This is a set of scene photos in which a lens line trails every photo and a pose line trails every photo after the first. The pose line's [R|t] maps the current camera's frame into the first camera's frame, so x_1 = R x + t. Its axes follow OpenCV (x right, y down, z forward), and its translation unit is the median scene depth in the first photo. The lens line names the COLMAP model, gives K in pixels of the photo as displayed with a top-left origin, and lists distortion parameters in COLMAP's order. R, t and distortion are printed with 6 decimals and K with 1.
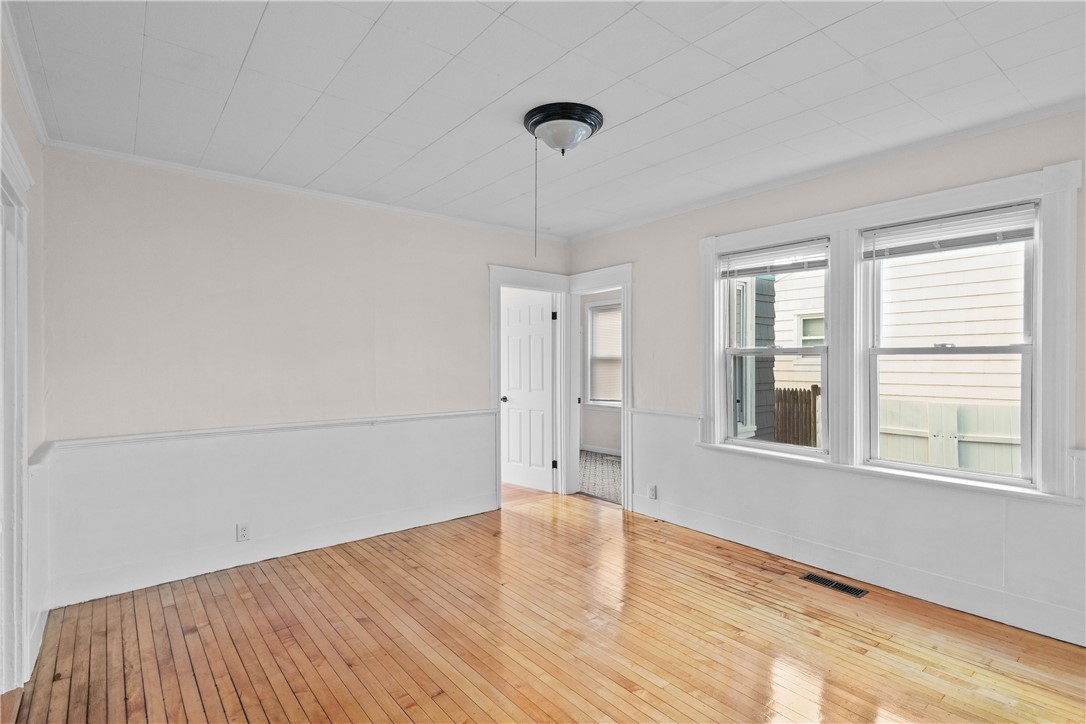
lens RADIAL K [[532.2, 0, 549.6], [0, 532.2, 365.4], [0, 0, 1]] dist [0.024078, -0.004183]
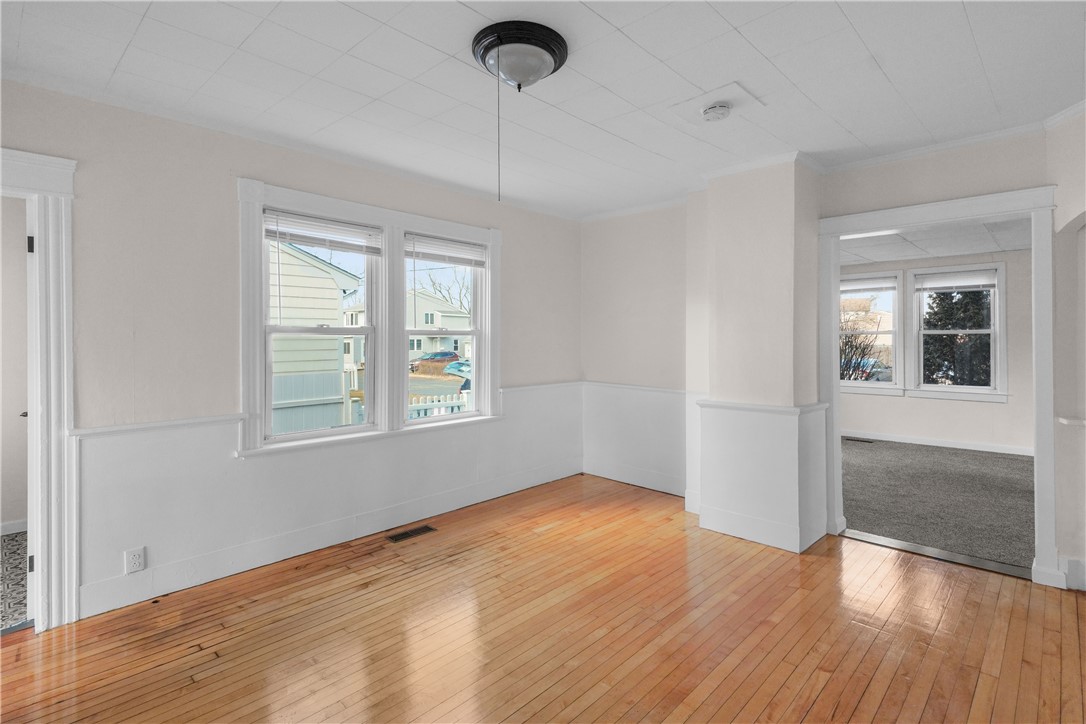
lens RADIAL K [[532.2, 0, 550.2], [0, 532.2, 333.8], [0, 0, 1]] dist [0.024078, -0.004183]
pose [[-0.129205, 0.001825, 0.991616, -0.553085], [0.009757, 0.999952, -0.000569, -0.015982], [-0.991570, 0.009601, -0.129217, 0.716886]]
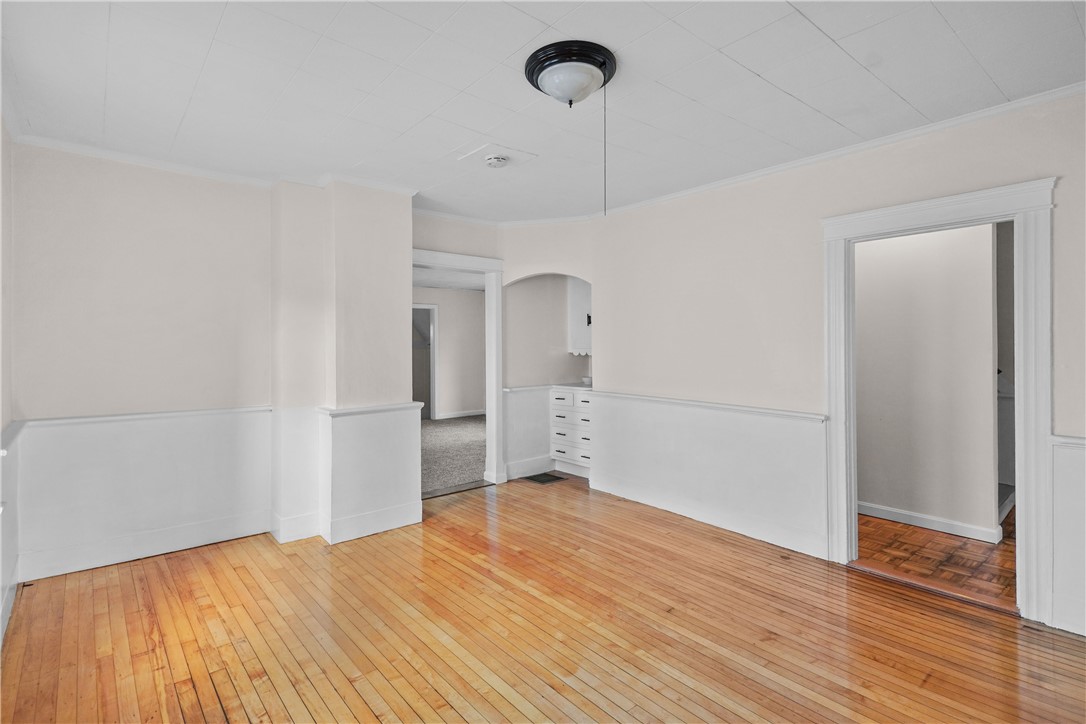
lens RADIAL K [[532.2, 0, 528.4], [0, 532.2, 337.2], [0, 0, 1]] dist [0.024078, -0.004183]
pose [[-0.999934, -0.001420, -0.011388, 0.075256], [-0.001413, 0.999999, -0.000576, -0.020755], [0.011389, -0.000559, -0.999935, 1.277541]]
